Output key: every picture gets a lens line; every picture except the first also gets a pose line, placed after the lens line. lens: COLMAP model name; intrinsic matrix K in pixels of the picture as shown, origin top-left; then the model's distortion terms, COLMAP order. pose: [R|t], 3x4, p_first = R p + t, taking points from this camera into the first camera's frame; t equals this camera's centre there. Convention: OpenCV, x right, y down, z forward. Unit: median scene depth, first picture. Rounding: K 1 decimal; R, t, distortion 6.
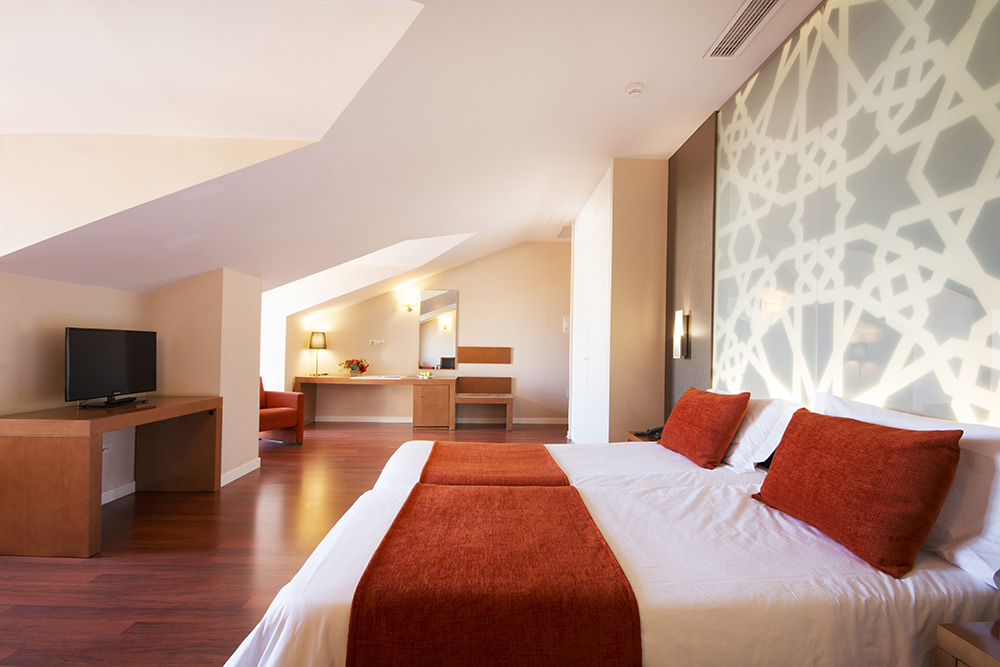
lens RADIAL K [[464.1, 0, 500.9], [0, 464.1, 335.7], [0, 0, 1]] dist [-0.012205, 0.000610]
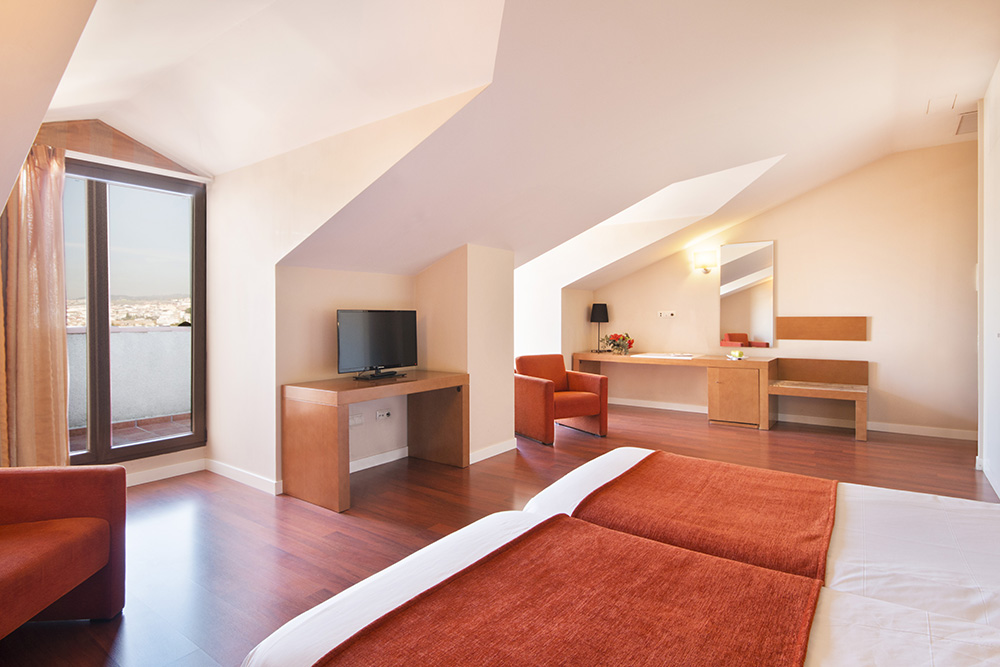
lens RADIAL K [[512.5, 0, 492.5], [0, 512.5, 317.9], [0, 0, 1]] dist [-0.003934, 0.002268]
pose [[0.778905, -0.018019, -0.626883, 0.069783], [0.033455, 0.999358, 0.012842, -0.000432], [0.626249, -0.030975, 0.779008, 0.092789]]
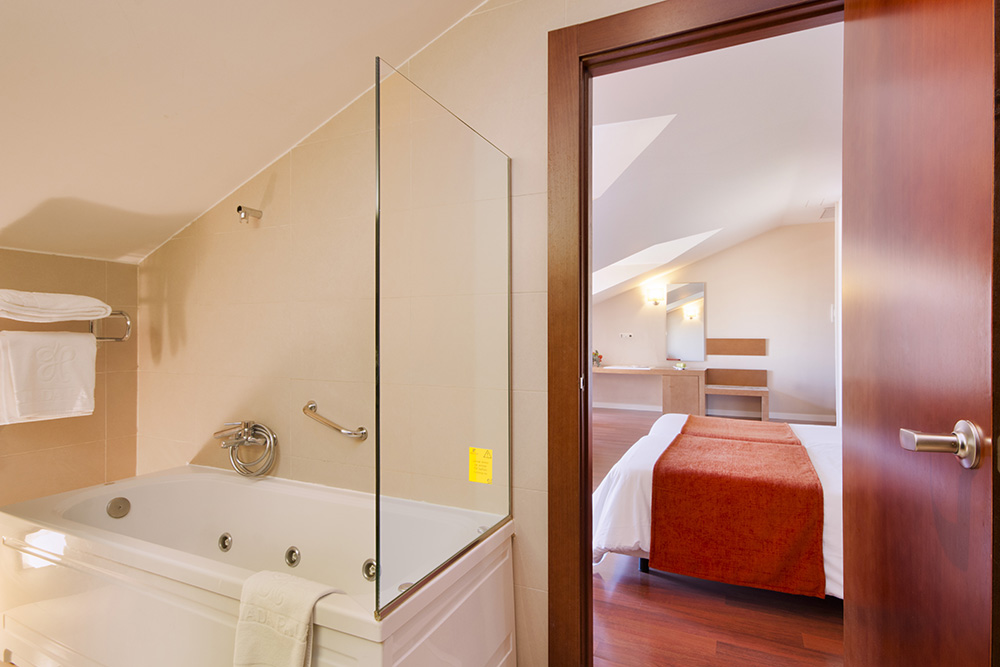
lens RADIAL K [[512.5, 0, 504.8], [0, 512.5, 328.5], [0, 0, 1]] dist [-0.003934, 0.002268]
pose [[0.892824, -0.019347, -0.449989, 0.017910], [0.021483, 0.999769, -0.000361, -0.007129], [0.449892, -0.009345, 0.893034, -0.197855]]
